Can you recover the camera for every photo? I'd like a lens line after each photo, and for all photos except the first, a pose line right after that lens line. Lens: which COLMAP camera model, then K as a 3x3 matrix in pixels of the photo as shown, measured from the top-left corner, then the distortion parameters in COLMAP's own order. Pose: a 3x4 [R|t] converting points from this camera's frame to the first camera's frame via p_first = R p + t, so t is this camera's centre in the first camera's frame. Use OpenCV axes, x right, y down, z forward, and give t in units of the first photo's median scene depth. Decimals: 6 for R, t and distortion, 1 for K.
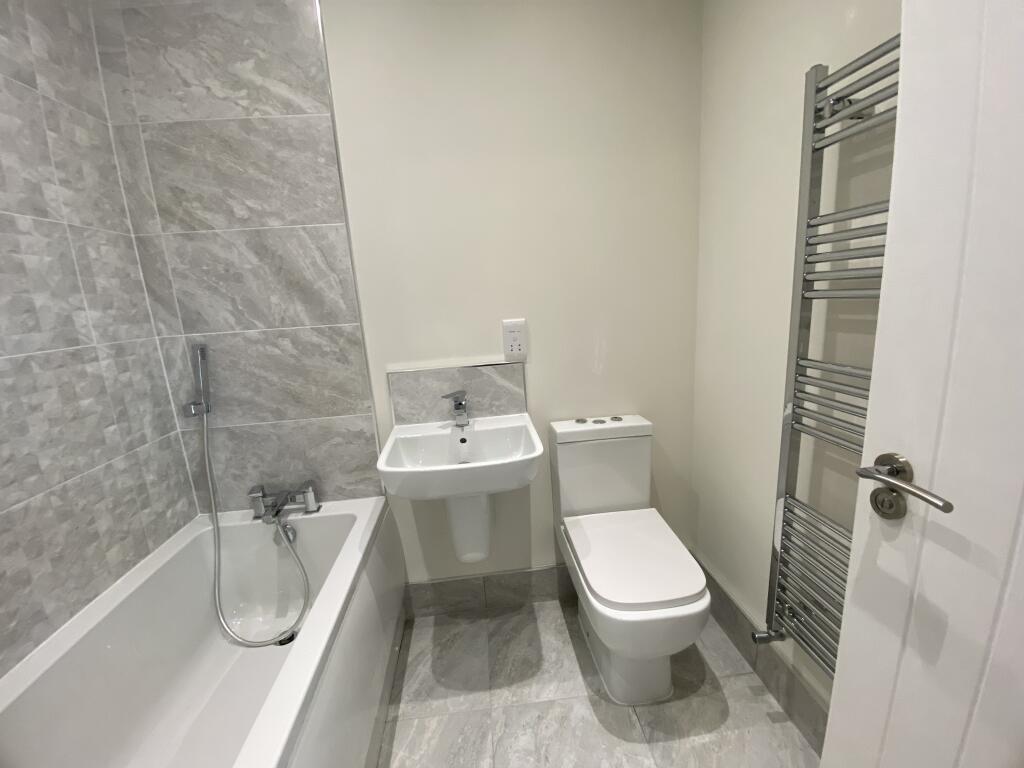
lens RADIAL K [[416.1, 0, 515.1], [0, 416.1, 387.5], [0, 0, 1]] dist [0.019876, -0.019559]
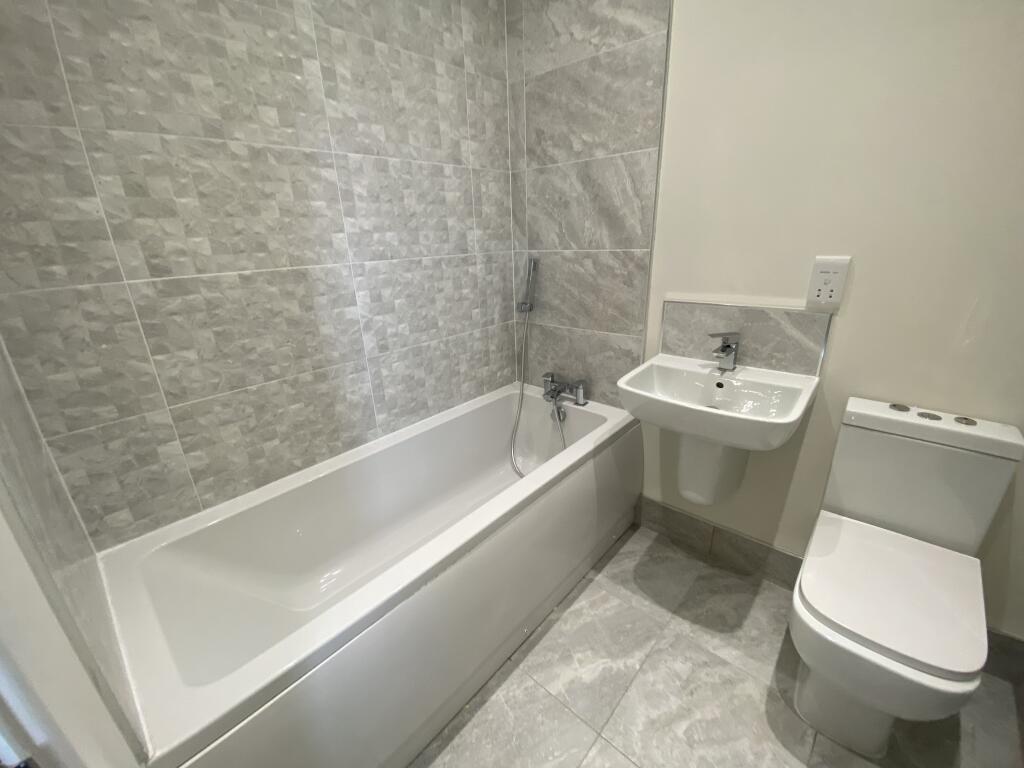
lens RADIAL K [[416.5, 0, 511.8], [0, 416.5, 392.3], [0, 0, 1]] dist [0.040804, -0.043594]
pose [[0.678008, 0.297288, -0.672254, 0.224049], [-0.164098, 0.952699, 0.255806, -0.025957], [0.716504, -0.063123, 0.694722, -0.009924]]
